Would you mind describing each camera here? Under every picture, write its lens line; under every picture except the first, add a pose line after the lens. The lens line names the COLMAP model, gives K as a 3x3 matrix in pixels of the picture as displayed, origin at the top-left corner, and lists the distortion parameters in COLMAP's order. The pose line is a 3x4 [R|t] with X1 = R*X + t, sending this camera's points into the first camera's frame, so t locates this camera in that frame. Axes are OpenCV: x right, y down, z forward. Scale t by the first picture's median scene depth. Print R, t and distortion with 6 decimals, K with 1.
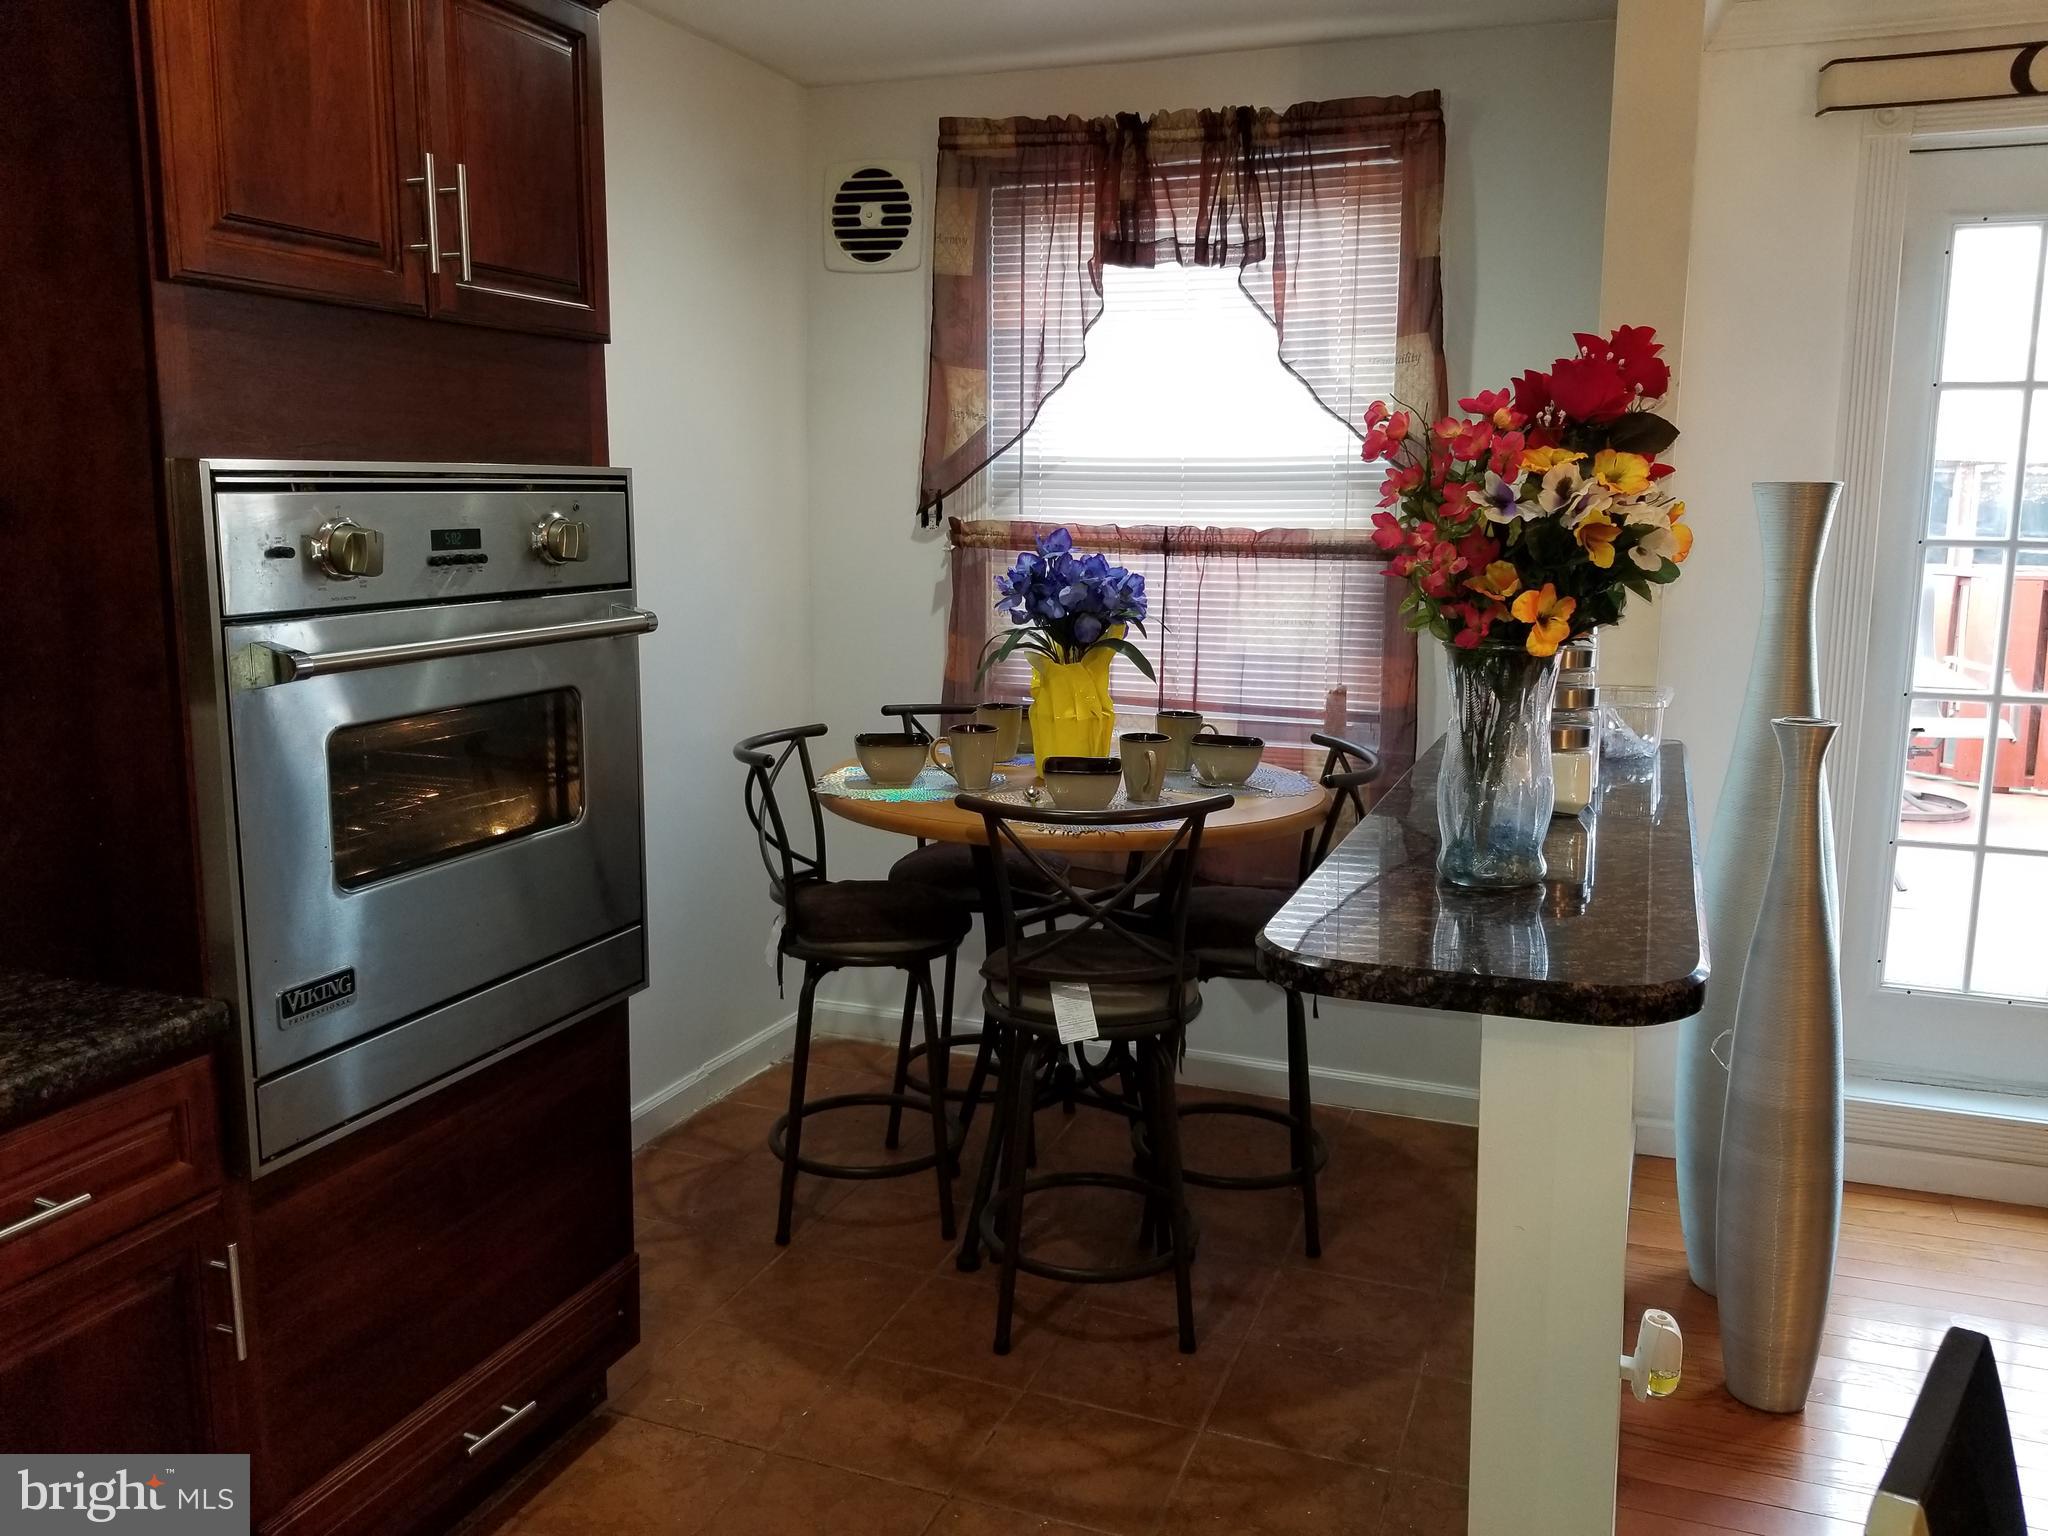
lens RADIAL K [[1609.9, 0, 1020.9], [0, 1609.9, 750.4], [0, 0, 1]] dist [0.078446, -0.136516]
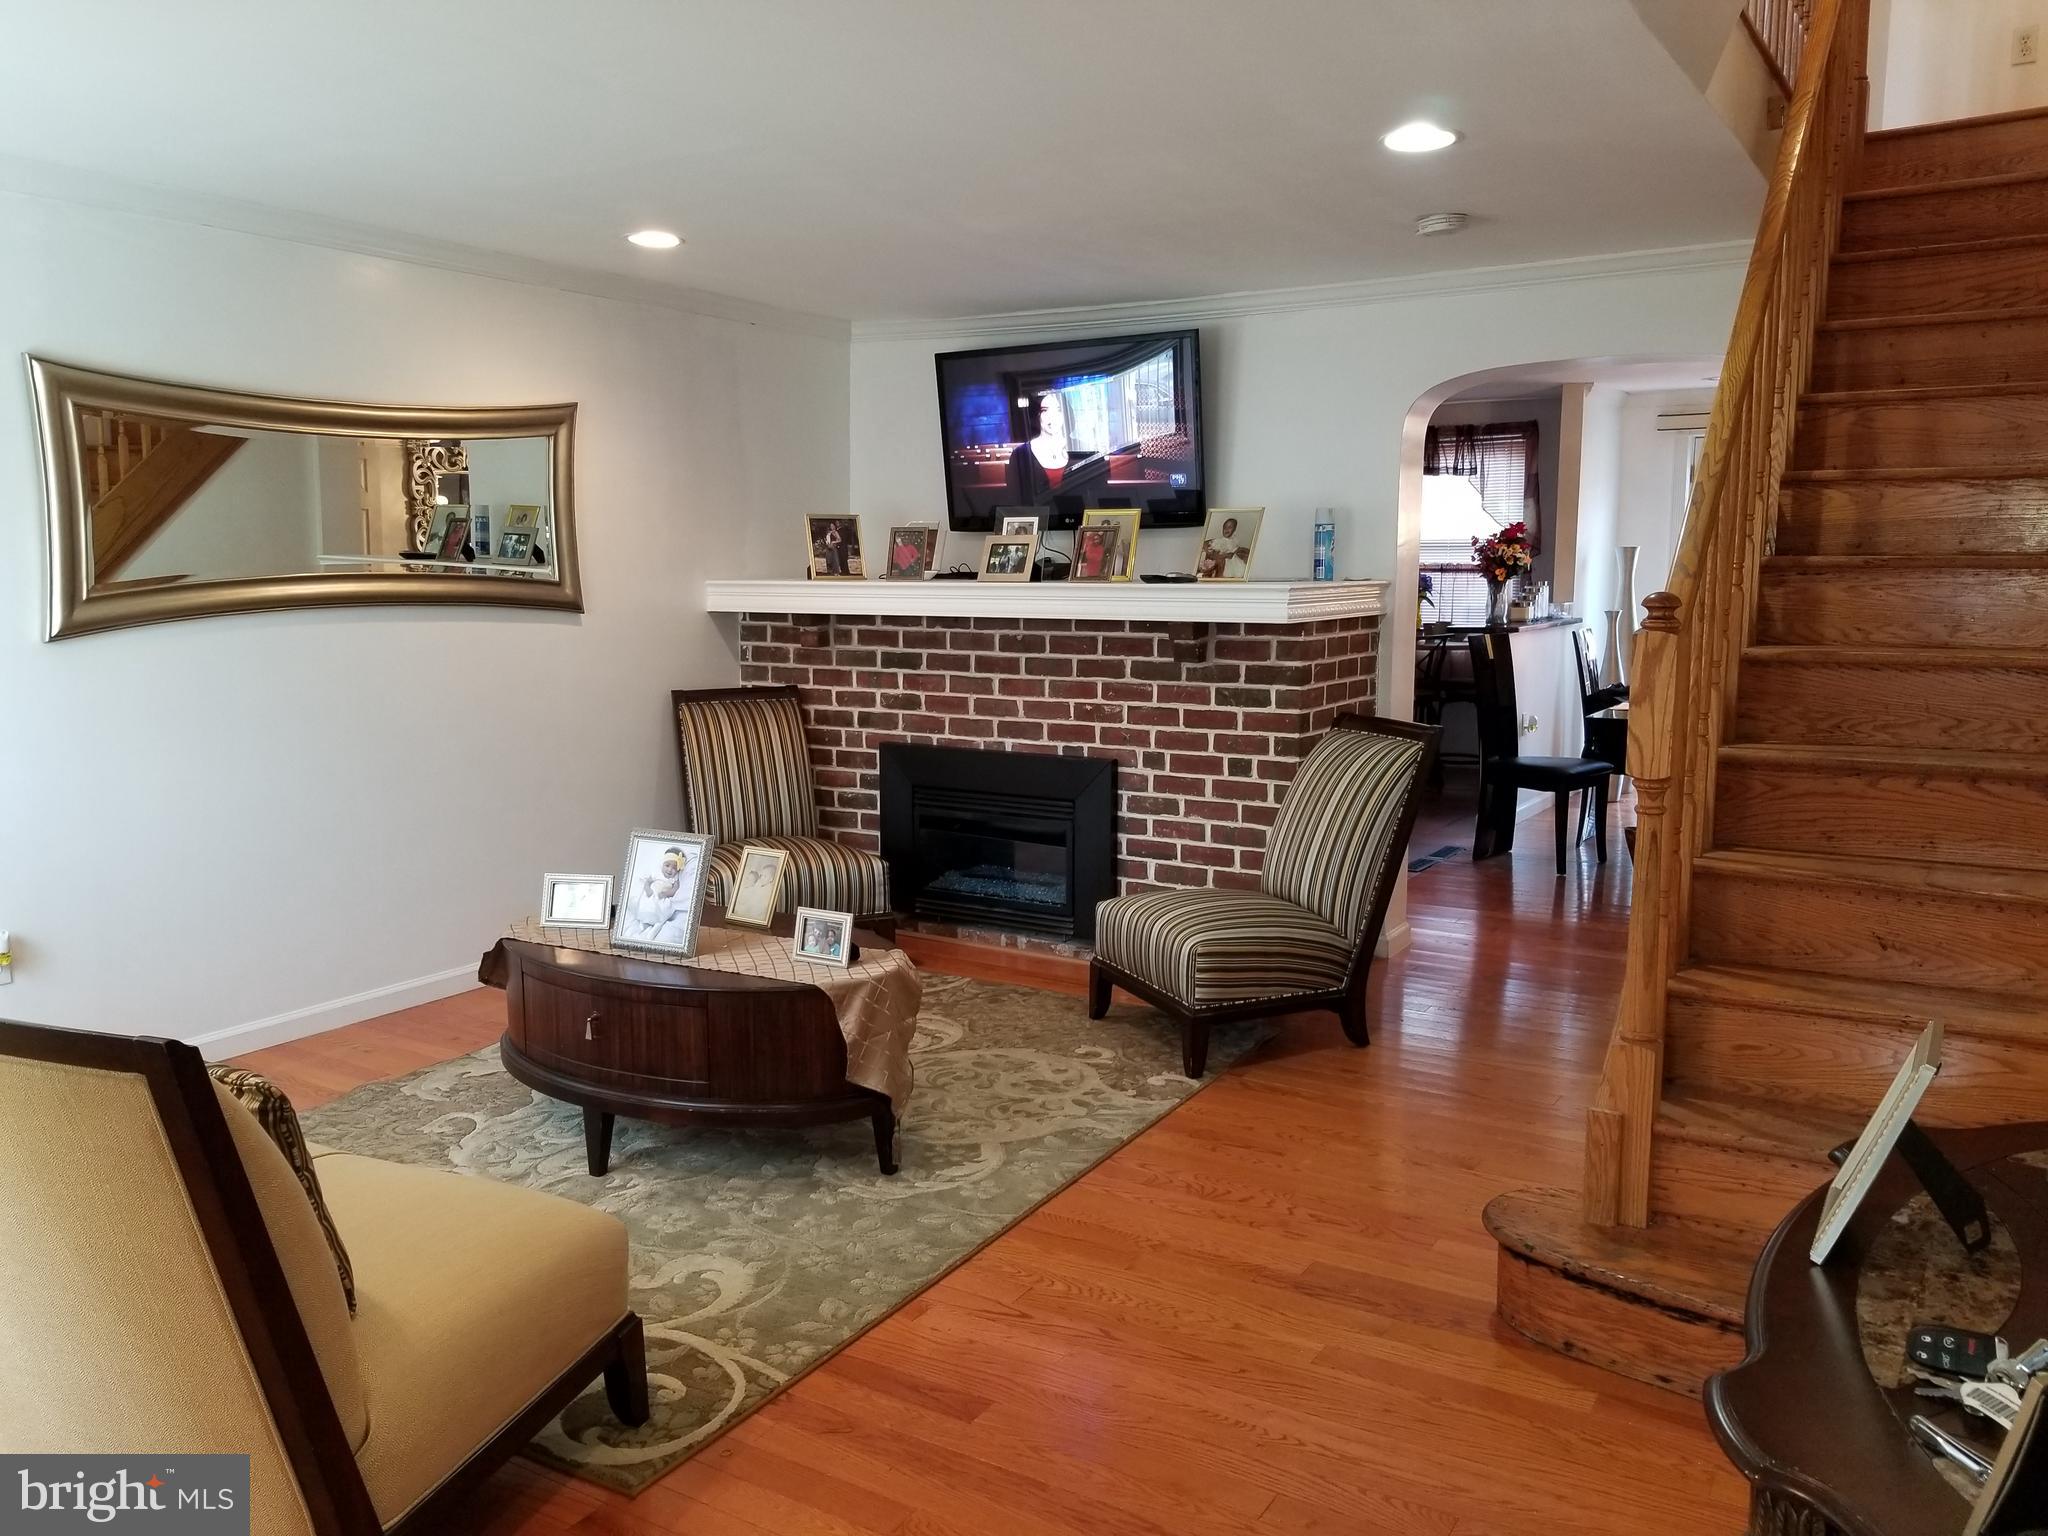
lens RADIAL K [[1609.9, 0, 1015.0], [0, 1609.9, 765.3], [0, 0, 1]] dist [0.078446, -0.136516]
pose [[0.983022, 0.015397, -0.182840, -0.131171], [-0.020204, 0.999497, -0.024457, 0.321603], [0.182371, 0.027736, 0.982838, -2.057712]]
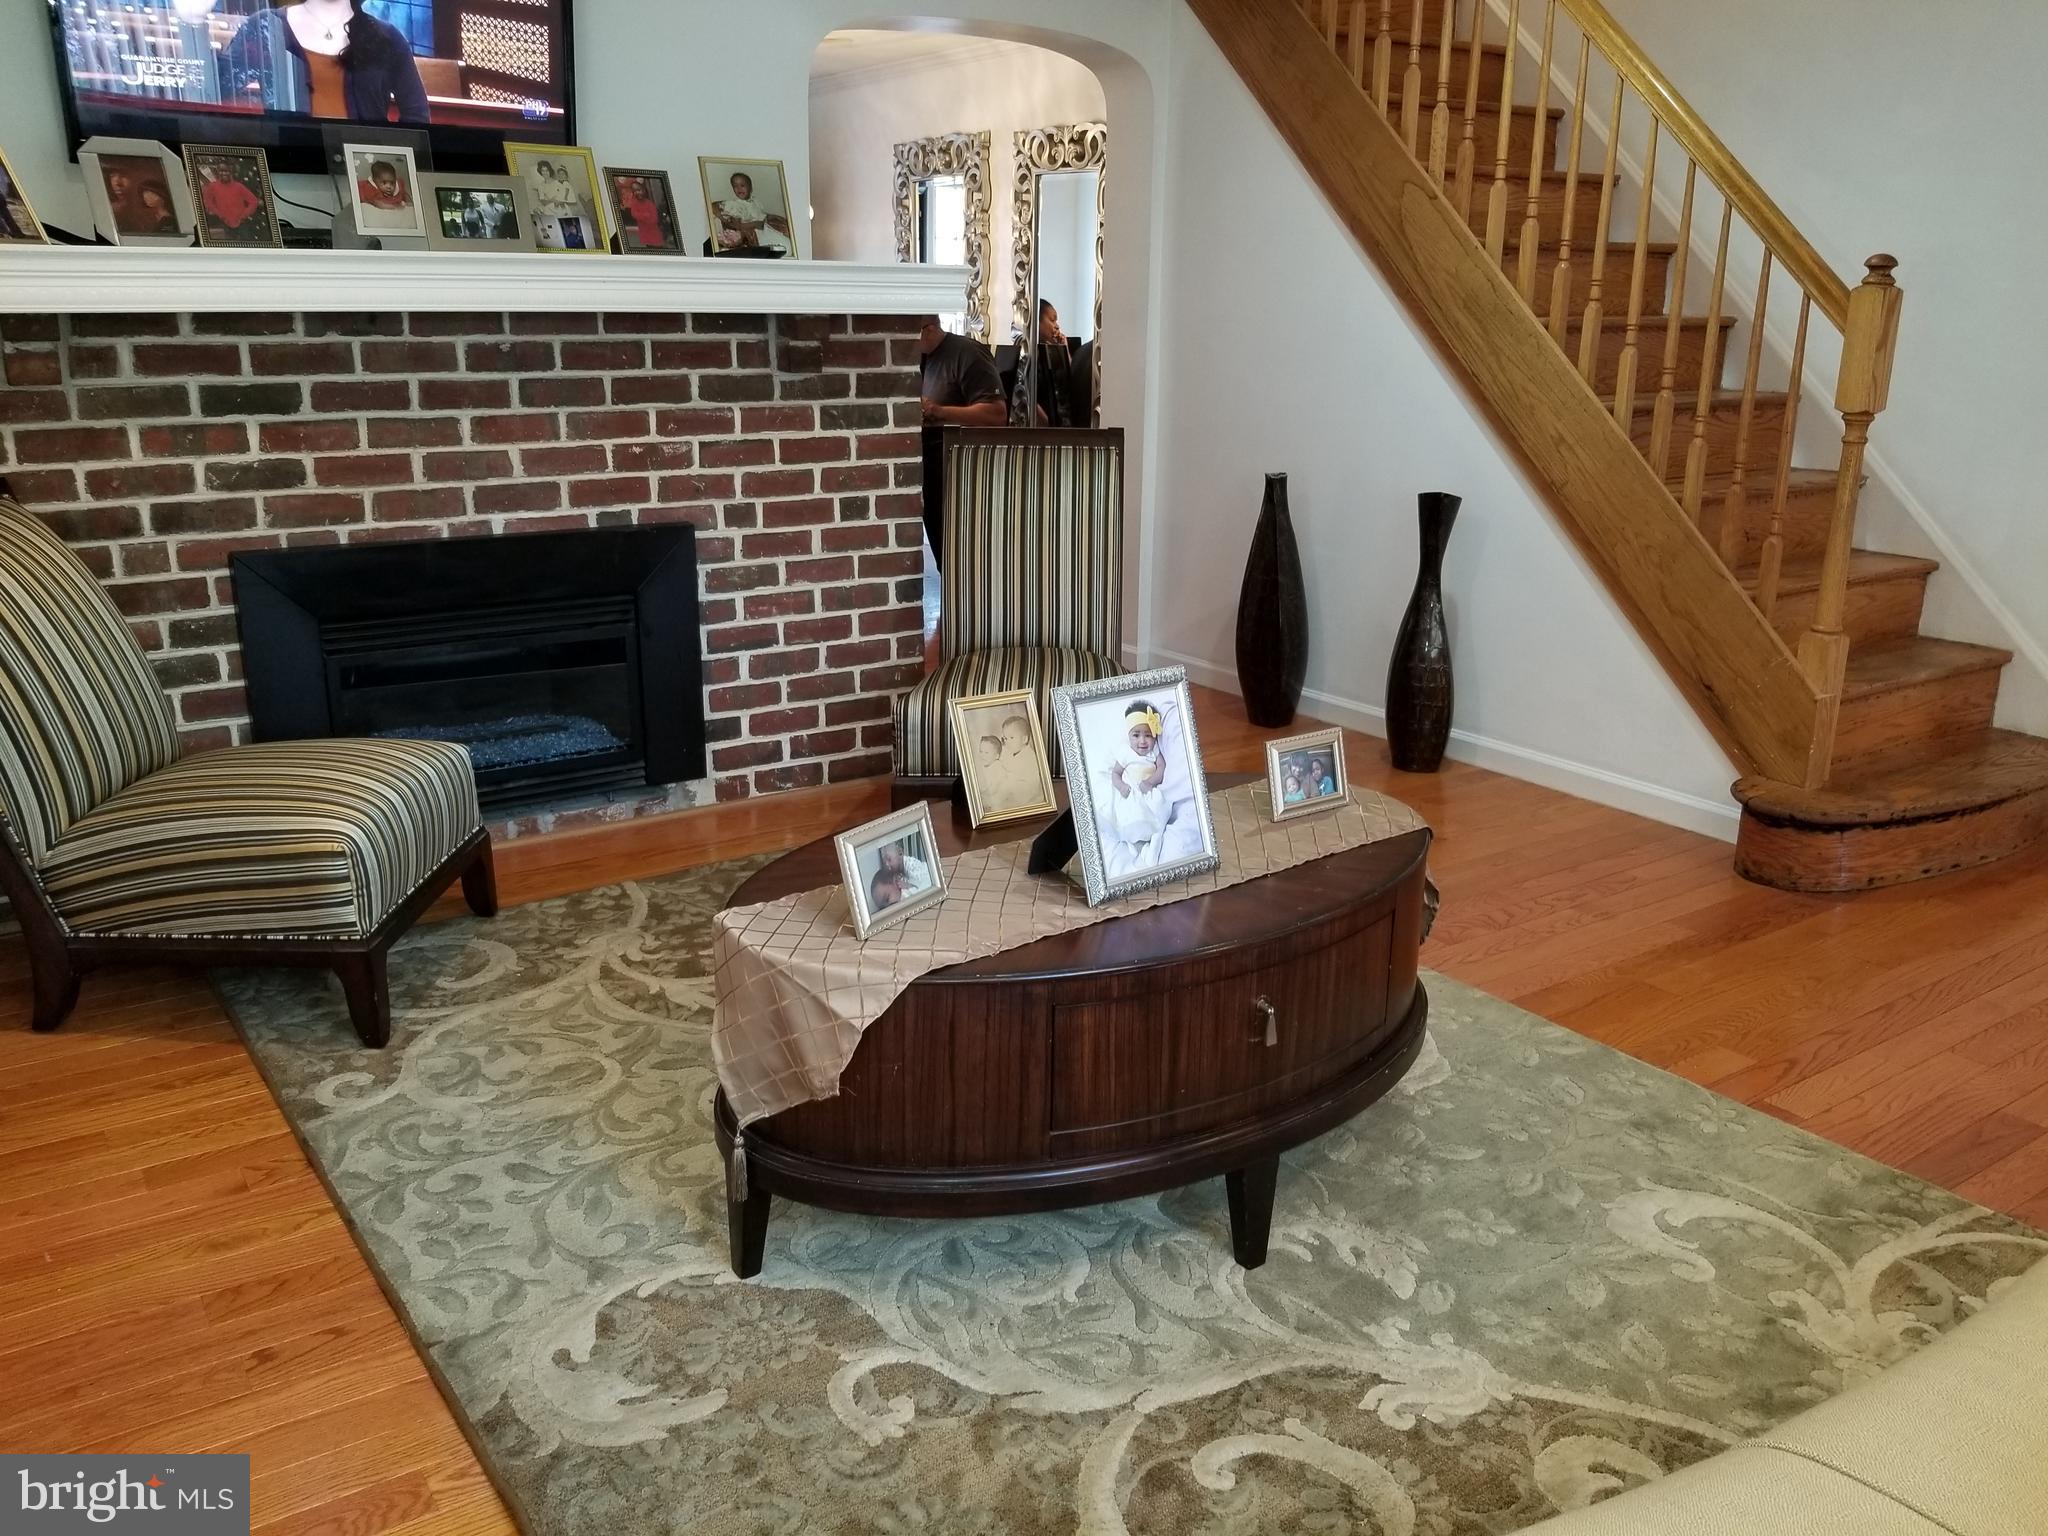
lens RADIAL K [[1609.9, 0, 1059.9], [0, 1609.9, 739.6], [0, 0, 1]] dist [0.078446, -0.136516]
pose [[0.552615, -0.222123, 0.803292, -0.978896], [0.125083, 0.975018, 0.183558, 0.258878], [-0.823997, -0.000959, 0.566594, -1.424778]]
